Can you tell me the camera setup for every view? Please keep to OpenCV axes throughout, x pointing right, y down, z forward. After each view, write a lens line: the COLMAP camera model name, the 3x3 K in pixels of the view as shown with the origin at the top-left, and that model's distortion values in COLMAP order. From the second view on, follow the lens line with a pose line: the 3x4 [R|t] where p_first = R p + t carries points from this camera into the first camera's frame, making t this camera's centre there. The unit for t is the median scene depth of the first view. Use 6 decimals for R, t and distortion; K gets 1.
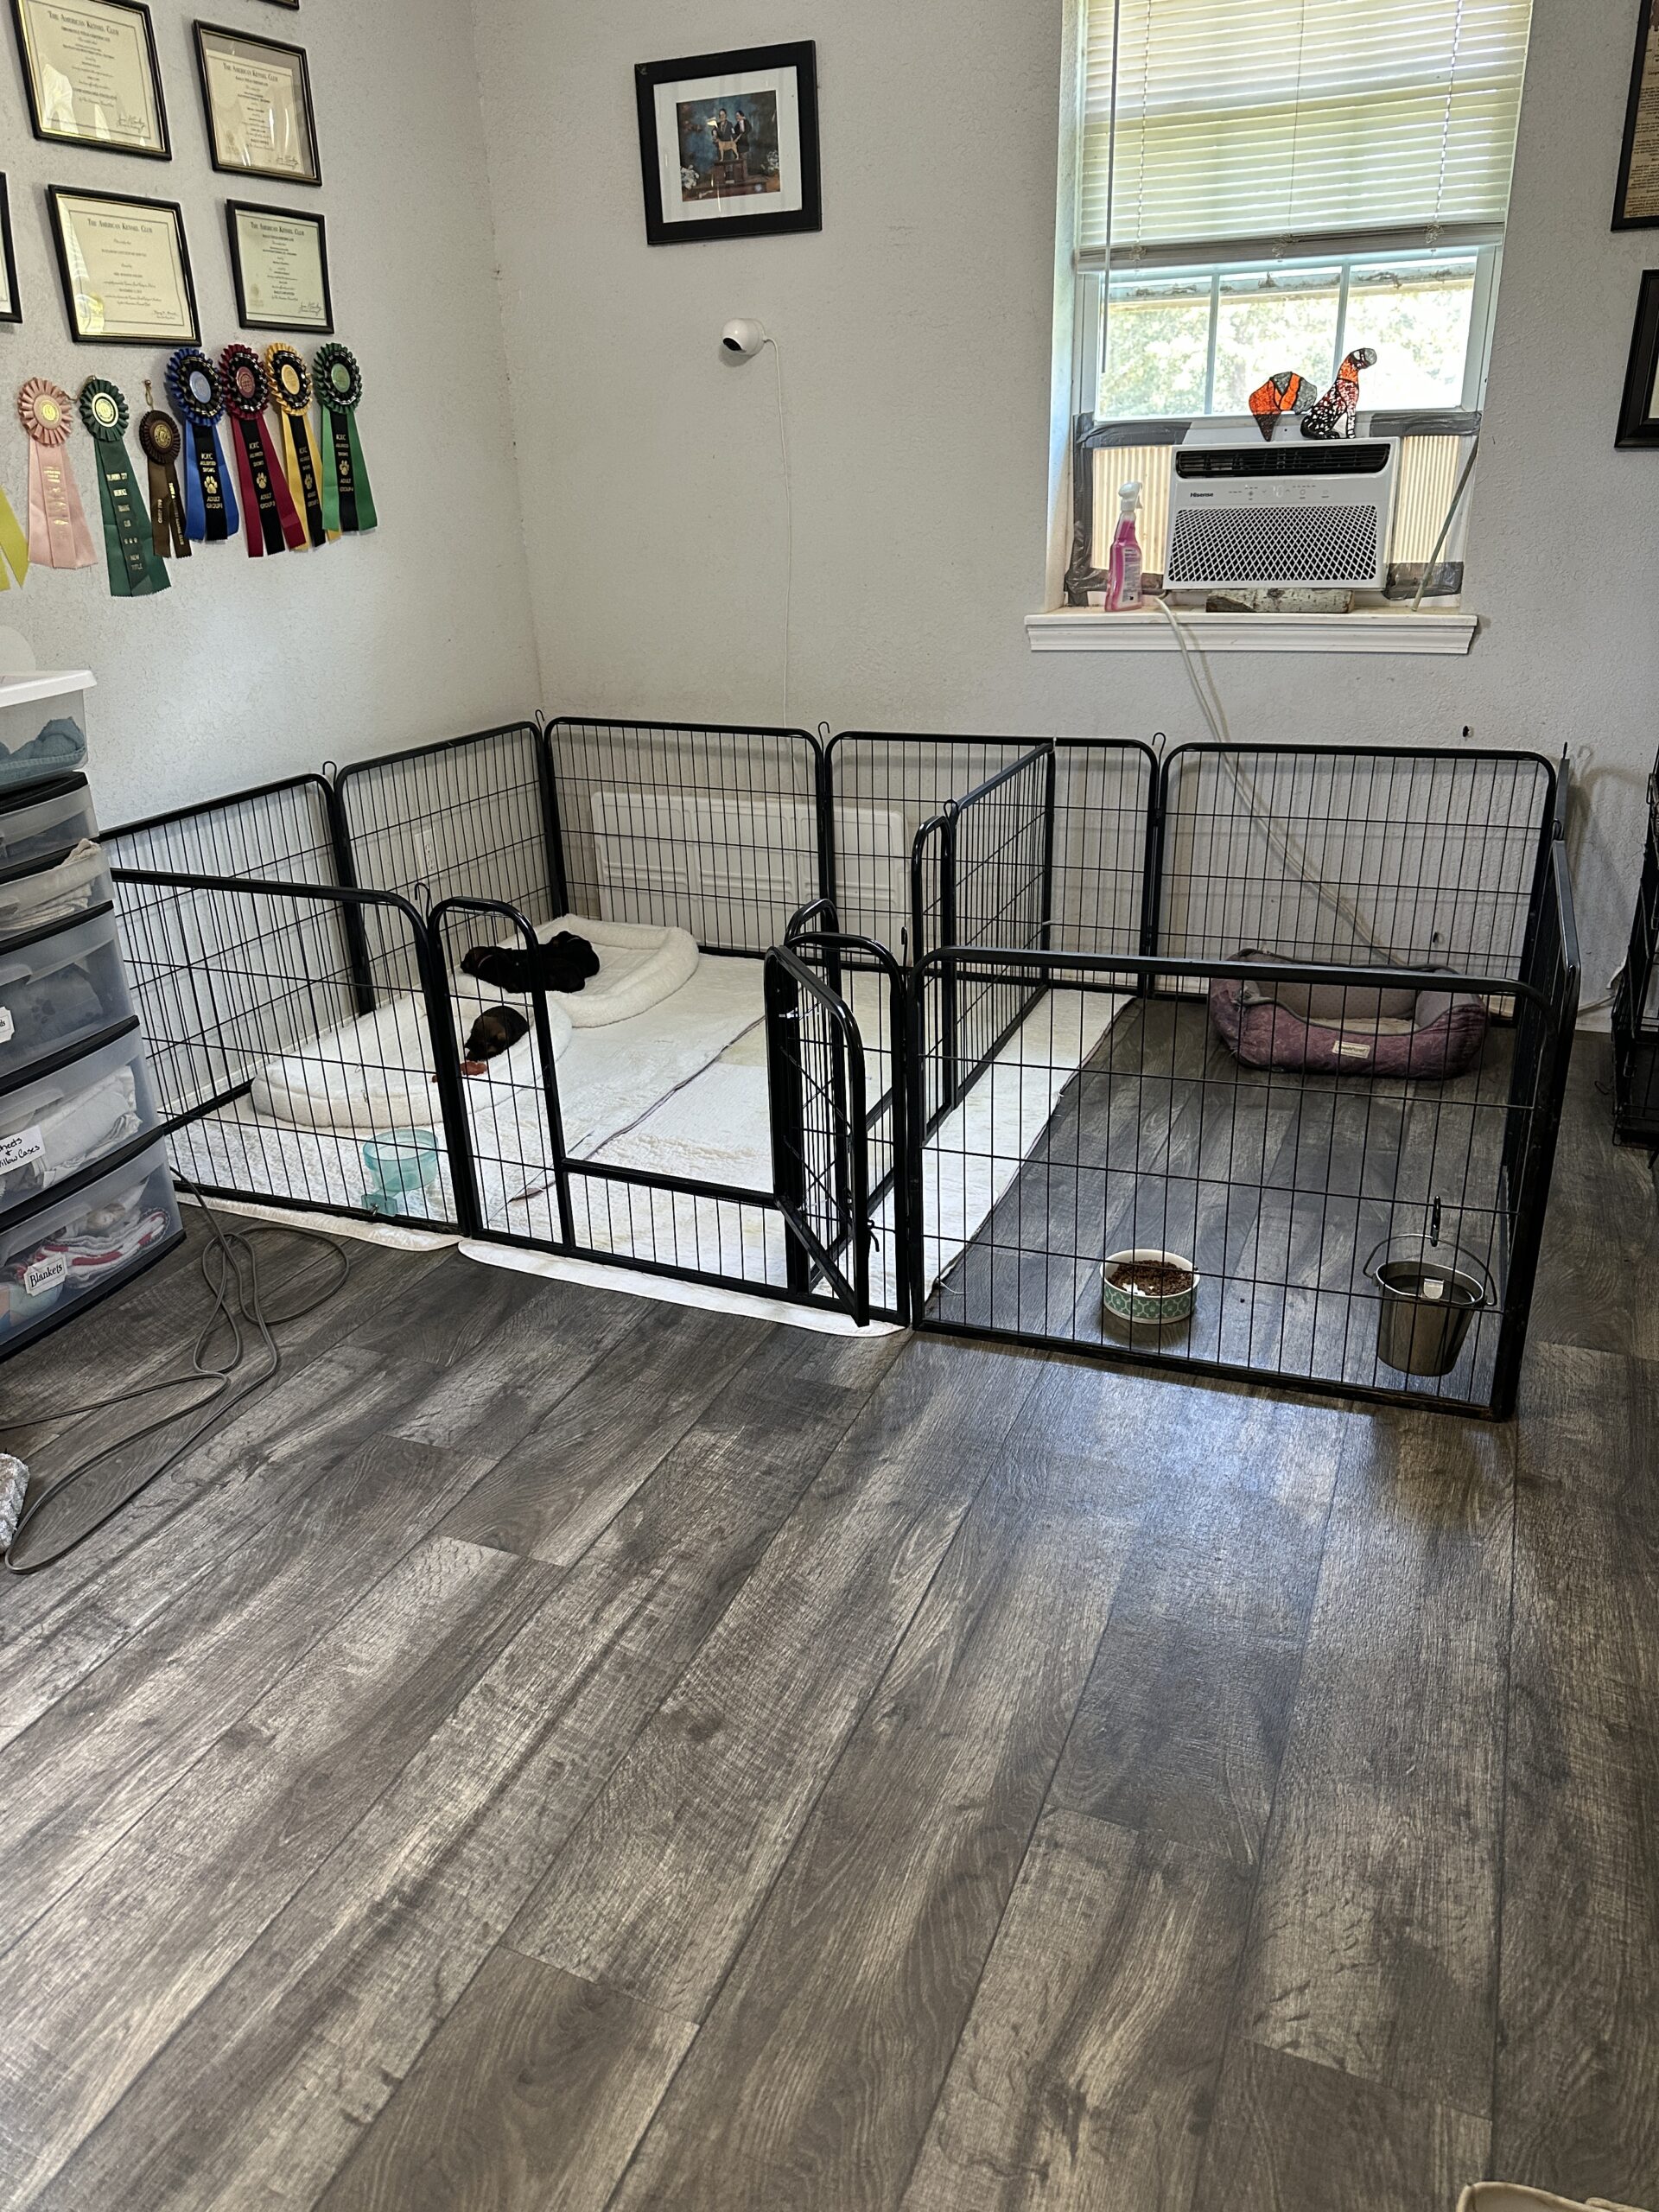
lens RADIAL K [[1631.3, 0, 814.8], [0, 1631.3, 1118.5], [0, 0, 1]] dist [-0.027537, 0.005007]
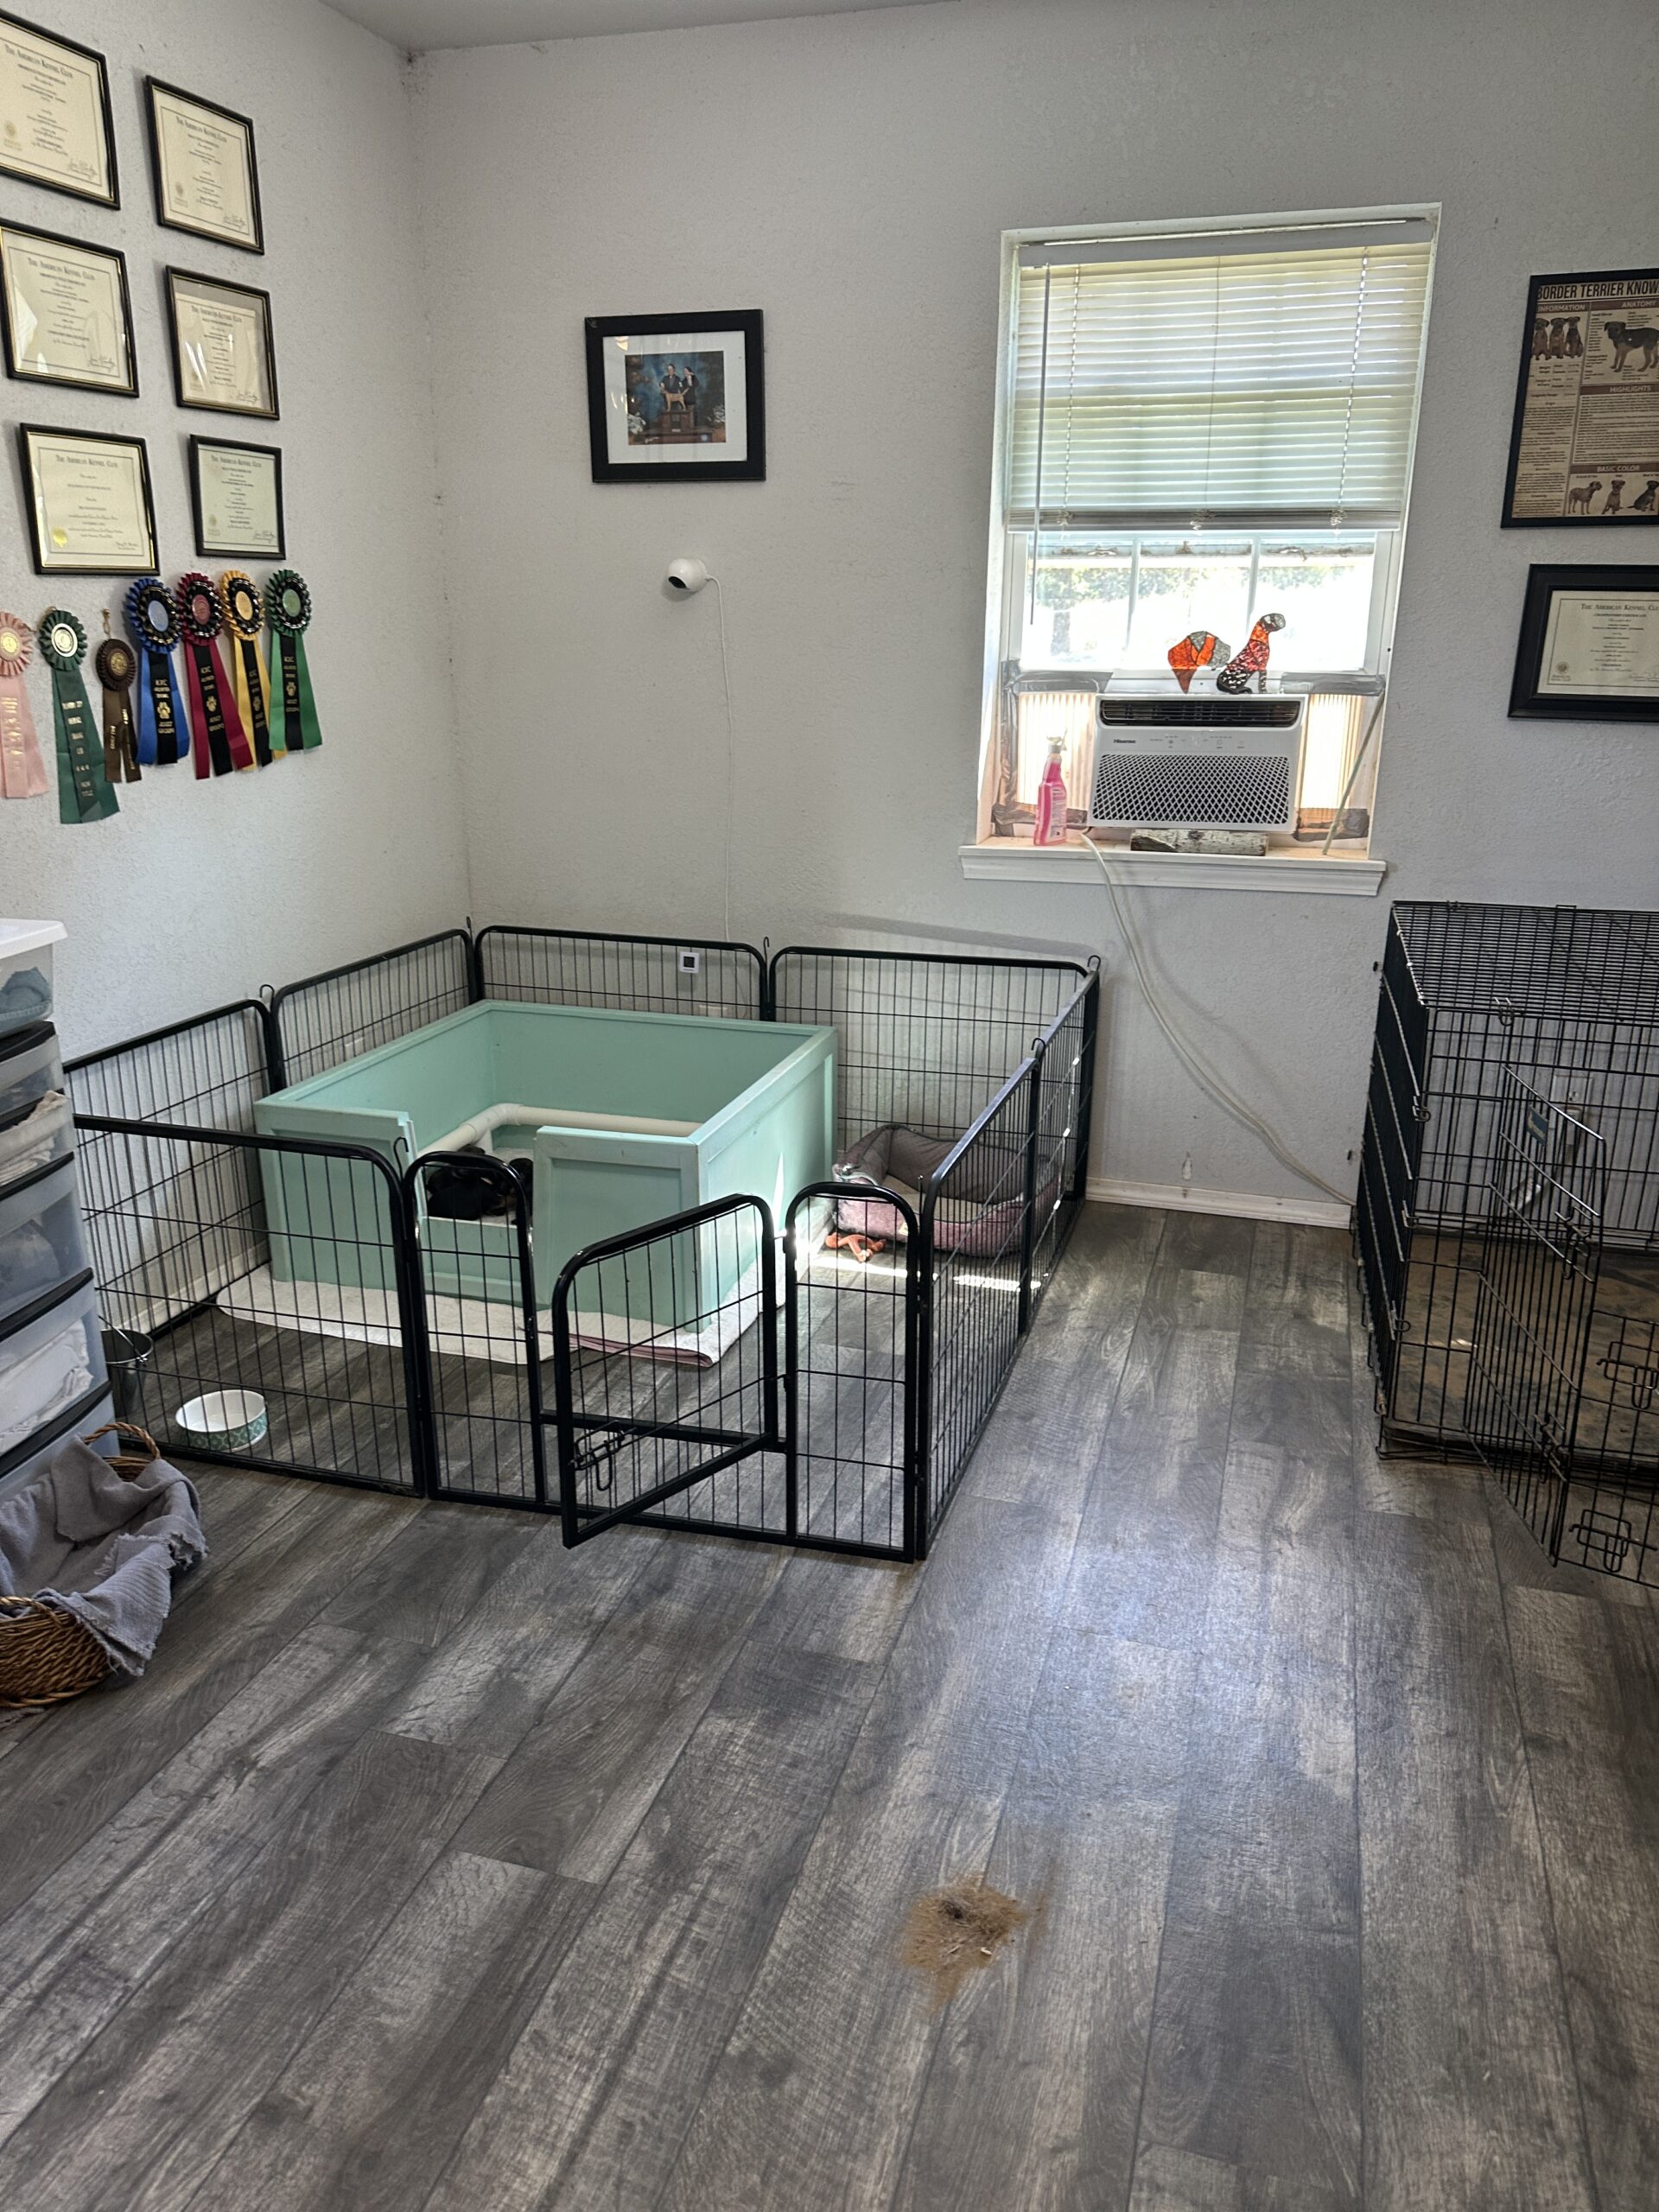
lens RADIAL K [[1631.3, 0, 835.0], [0, 1631.3, 1099.5], [0, 0, 1]] dist [-0.027537, 0.005007]
pose [[0.993379, 0.004058, 0.114811, -0.114806], [0.007249, 0.995170, -0.097894, -0.080810], [-0.114654, 0.098078, 0.988552, -0.003052]]
